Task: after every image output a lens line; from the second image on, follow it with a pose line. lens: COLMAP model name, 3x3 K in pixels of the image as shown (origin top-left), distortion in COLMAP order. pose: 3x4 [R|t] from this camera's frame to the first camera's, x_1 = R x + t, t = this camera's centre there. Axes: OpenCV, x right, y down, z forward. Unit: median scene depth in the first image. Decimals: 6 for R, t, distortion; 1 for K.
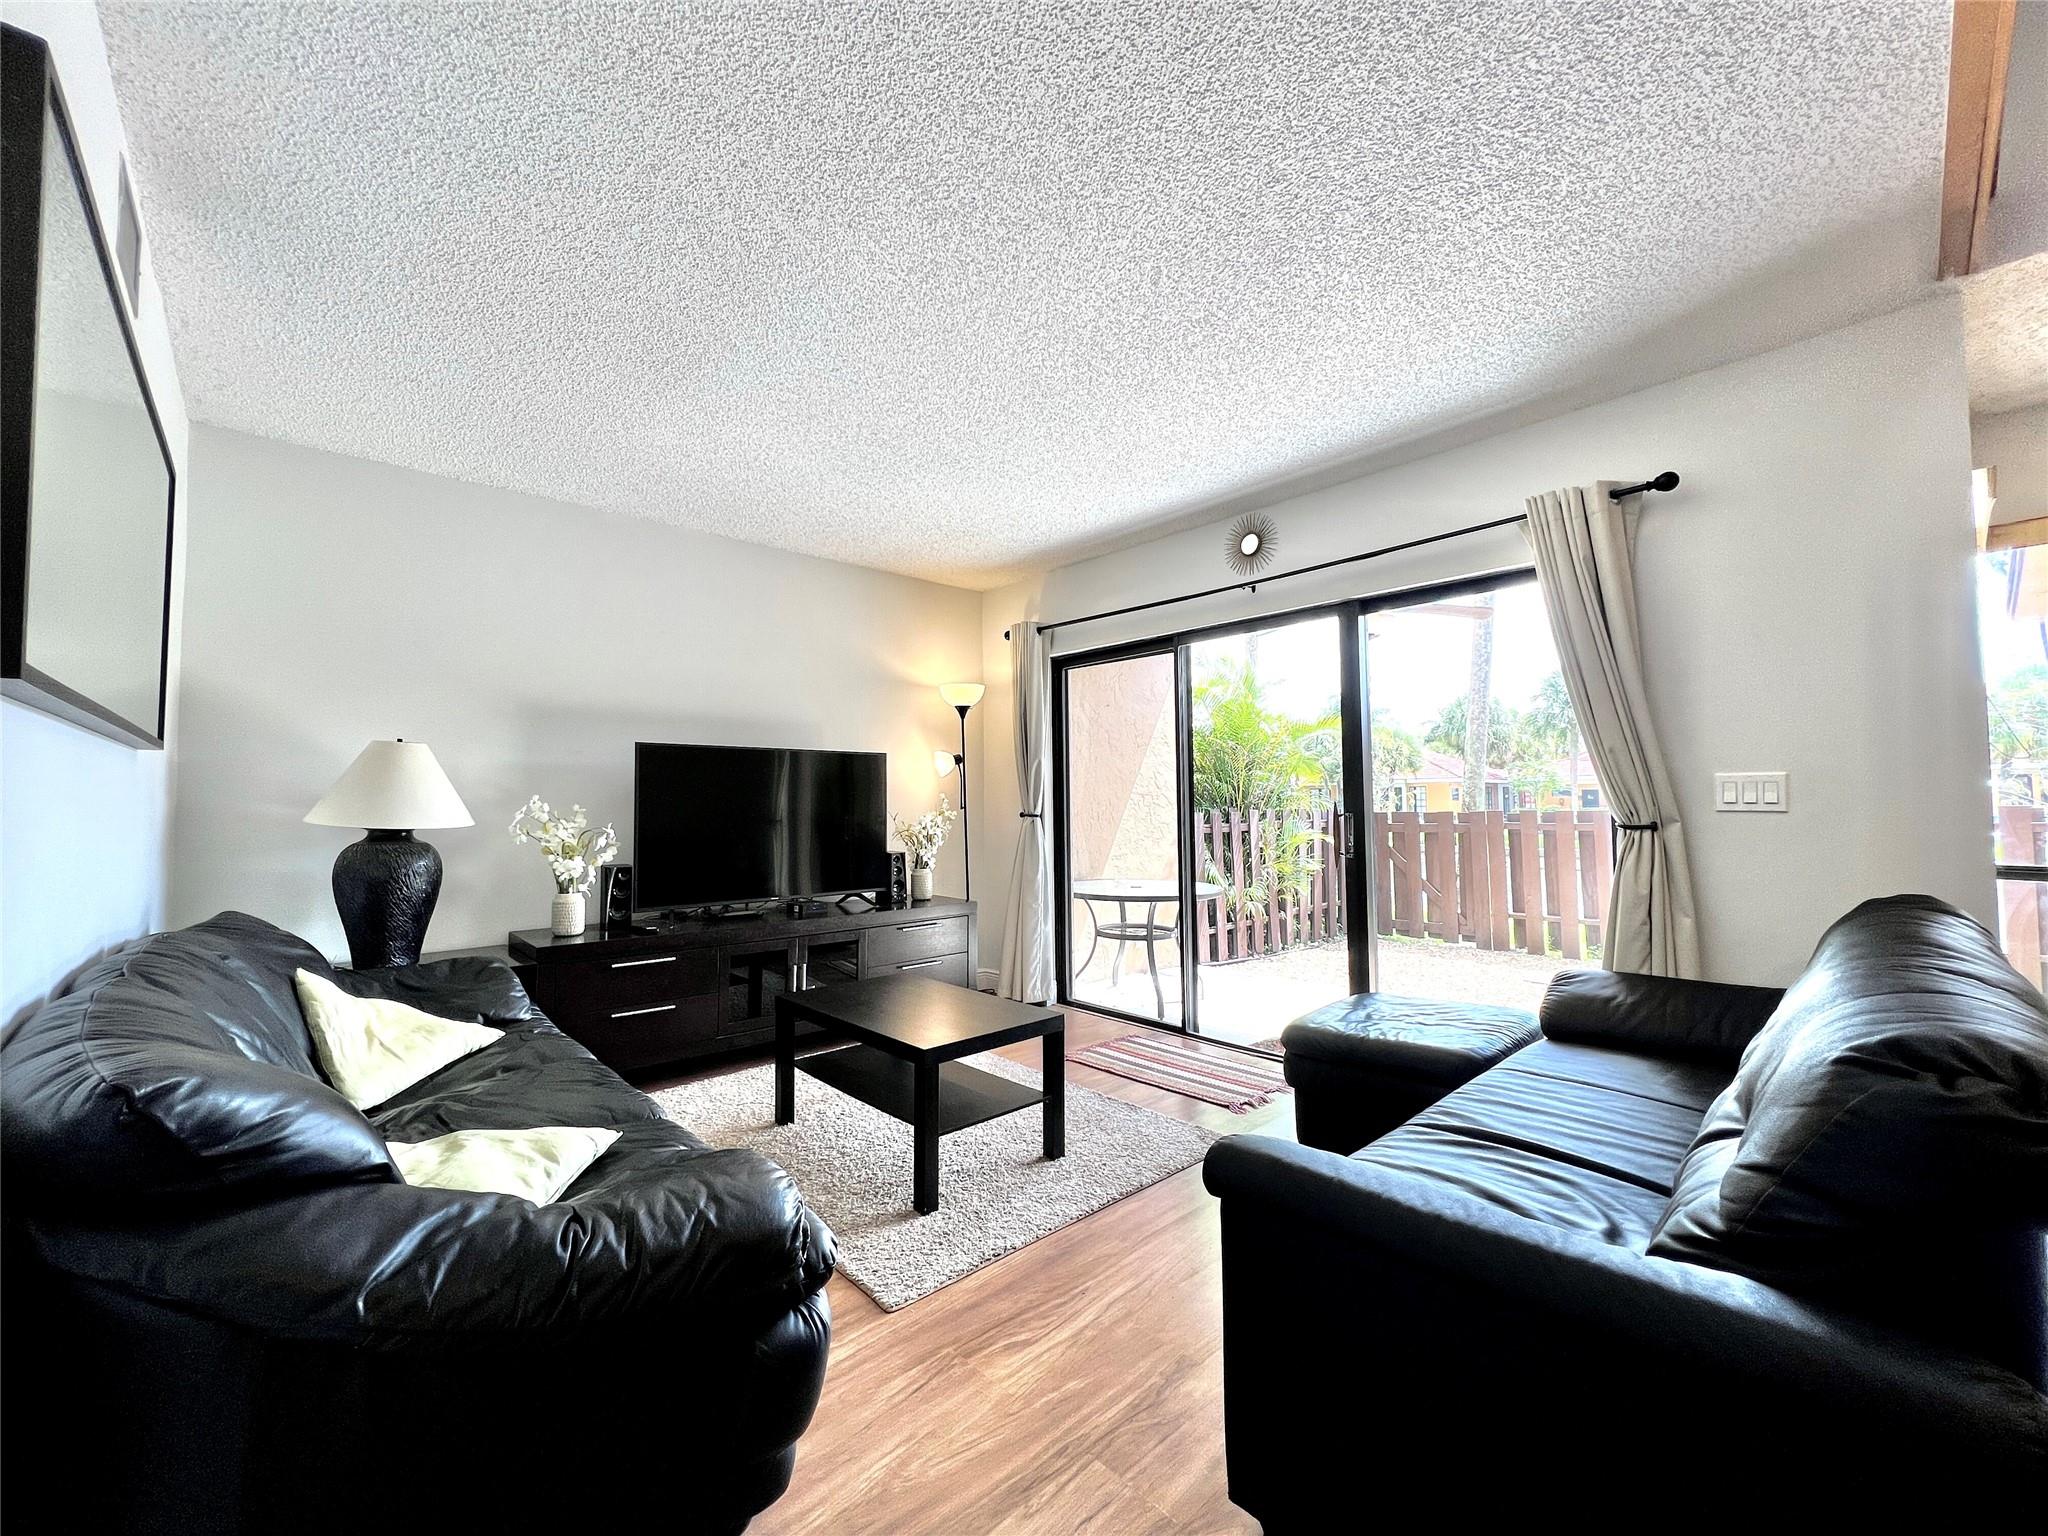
lens RADIAL K [[823.7, 0, 1032.2], [0, 823.7, 775.3], [0, 0, 1]] dist [0.000157, -0.000418]
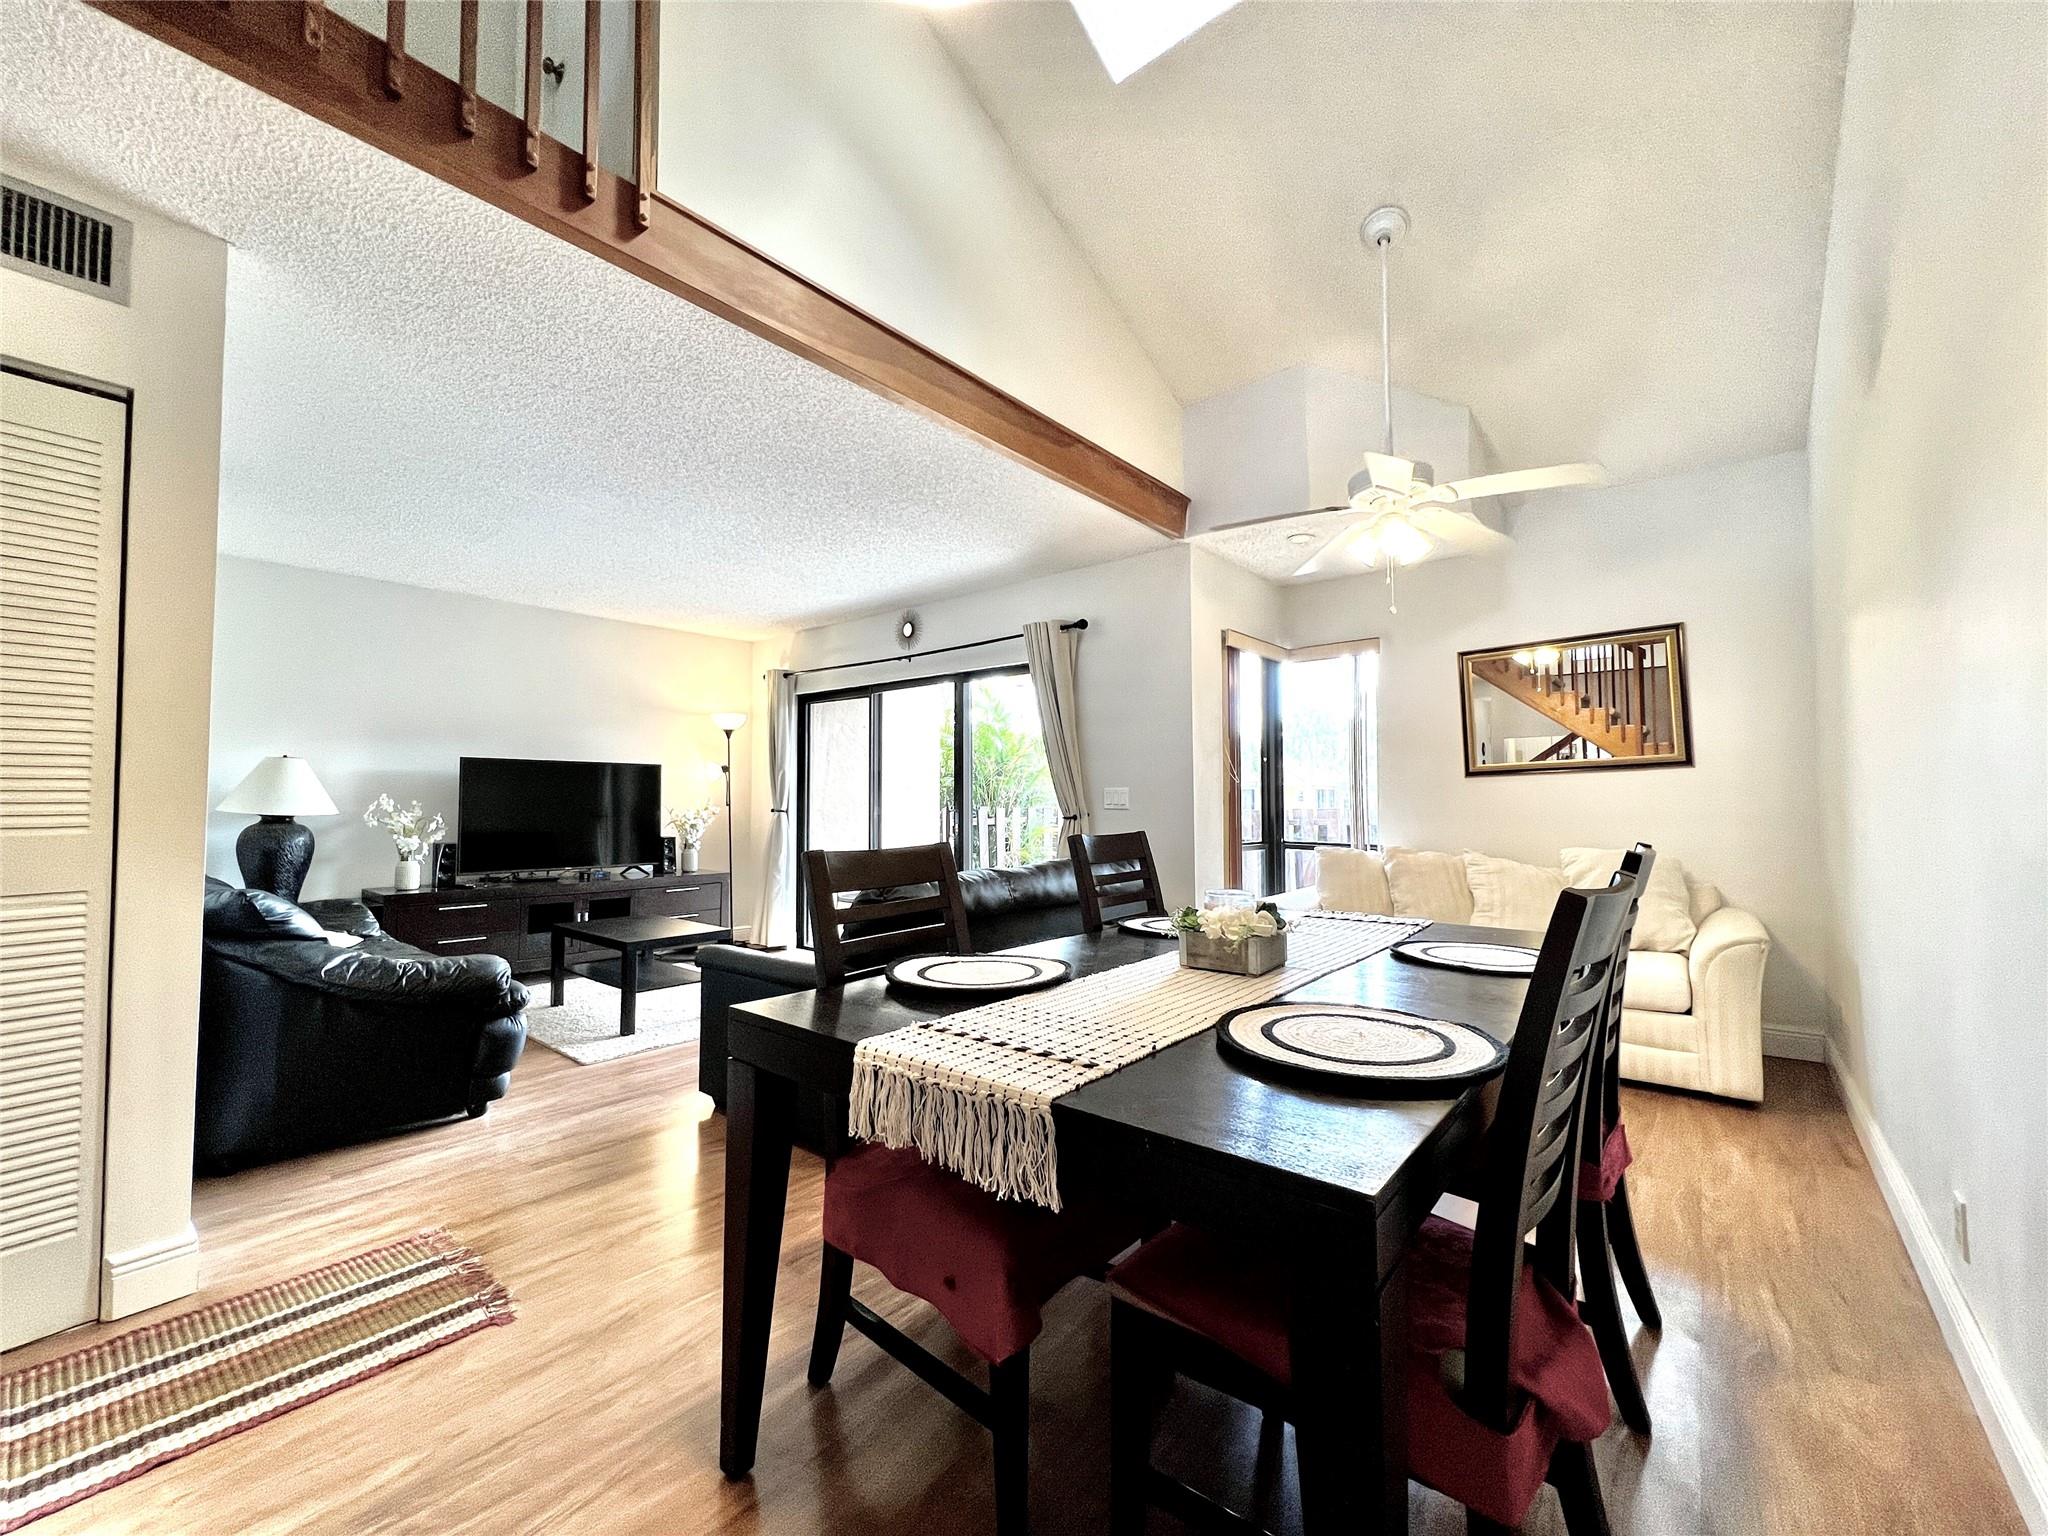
lens RADIAL K [[823.7, 0, 1034.6], [0, 823.7, 775.5], [0, 0, 1]] dist [0.000157, -0.000418]
pose [[0.991227, 0.011456, 0.131676, 0.294600], [-0.011544, 0.999933, -0.000096, -0.017987], [-0.131668, -0.001425, 0.991293, -0.507176]]
